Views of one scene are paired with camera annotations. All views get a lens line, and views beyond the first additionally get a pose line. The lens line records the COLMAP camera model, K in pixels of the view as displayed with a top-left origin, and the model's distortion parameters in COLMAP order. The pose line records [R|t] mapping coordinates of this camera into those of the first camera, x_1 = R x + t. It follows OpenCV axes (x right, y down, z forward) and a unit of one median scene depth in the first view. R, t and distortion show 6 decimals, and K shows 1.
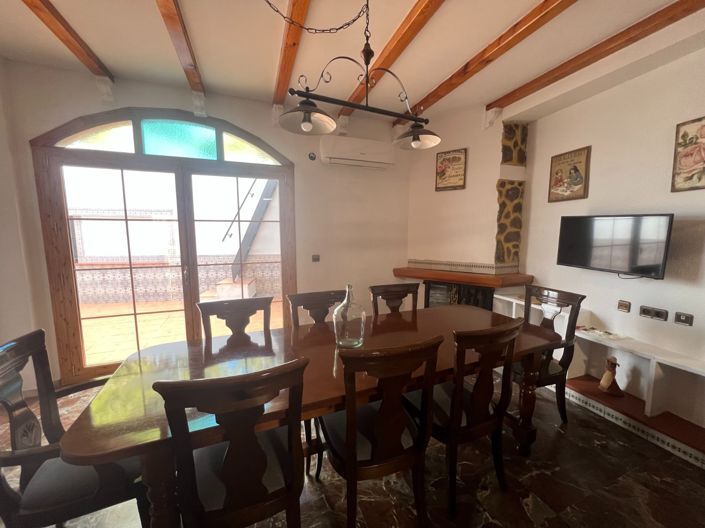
lens RADIAL K [[281.1, 0, 352.5], [0, 281.1, 264.0], [0, 0, 1]] dist [0.001448, 0.000253]
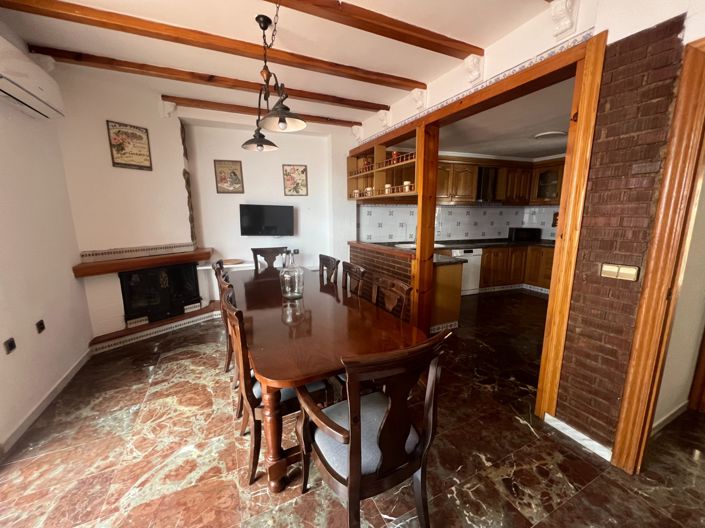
lens RADIAL K [[281.1, 0, 352.5], [0, 281.1, 264.0], [0, 0, 1]] dist [0.001448, 0.000253]
pose [[-0.064443, -0.172331, 0.982929, -0.721722], [0.119922, 0.976501, 0.179066, -0.041762], [-0.990690, 0.129414, -0.042263, 0.408078]]
